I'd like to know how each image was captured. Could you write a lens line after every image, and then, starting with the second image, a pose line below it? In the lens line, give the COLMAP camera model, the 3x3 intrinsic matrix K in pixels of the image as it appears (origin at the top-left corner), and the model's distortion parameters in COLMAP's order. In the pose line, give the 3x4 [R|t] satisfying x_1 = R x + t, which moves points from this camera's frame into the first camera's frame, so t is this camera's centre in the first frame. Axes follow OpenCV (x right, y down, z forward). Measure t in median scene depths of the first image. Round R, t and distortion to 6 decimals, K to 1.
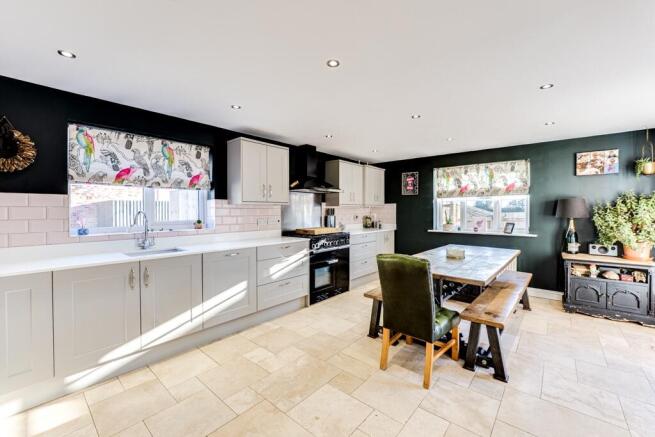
lens RADIAL K [[266.3, 0, 328.2], [0, 266.3, 213.1], [0, 0, 1]] dist [-0.012964, 0.000551]
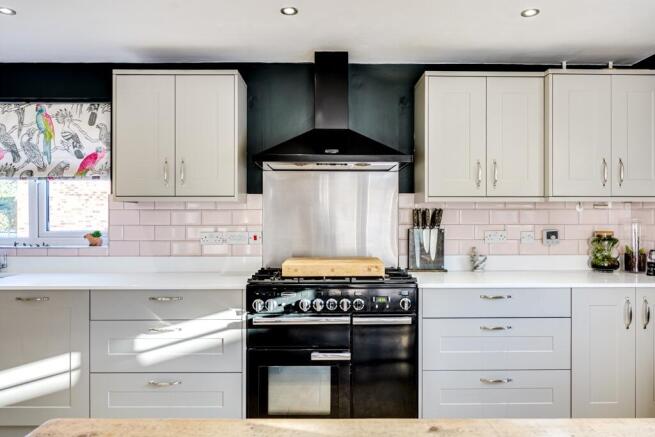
lens RADIAL K [[449.9, 0, 331.3], [0, 449.9, 215.1], [0, 0, 1]] dist [-0.012195, 0.001742]
pose [[0.668051, 0.001313, -0.744114, 0.517708], [-0.007826, 0.999956, -0.005261, -0.006659], [0.744074, 0.009339, 0.668031, 0.646408]]
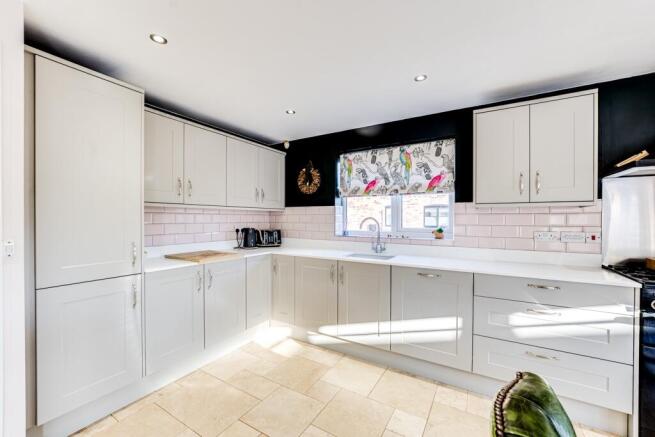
lens RADIAL K [[266.3, 0, 324.0], [0, 266.3, 220.3], [0, 0, 1]] dist [-0.012964, 0.000551]
pose [[0.166909, 0.008651, -0.985934, 0.252293], [-0.012578, 0.999899, 0.006644, -0.001098], [0.985892, 0.011293, 0.167001, 0.439866]]
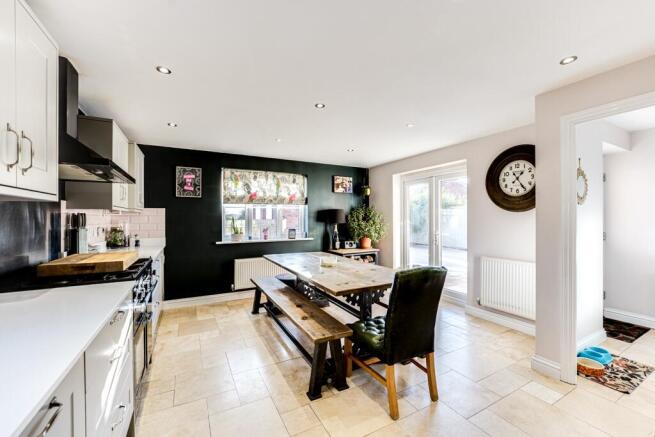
lens RADIAL K [[266.3, 0, 323.5], [0, 266.3, 219.8], [0, 0, 1]] dist [-0.012964, 0.000551]
pose [[0.365642, -0.004963, 0.930742, -0.363861], [0.013839, 0.999904, -0.000104, -0.000714], [-0.930653, 0.012918, 0.365675, 0.552447]]
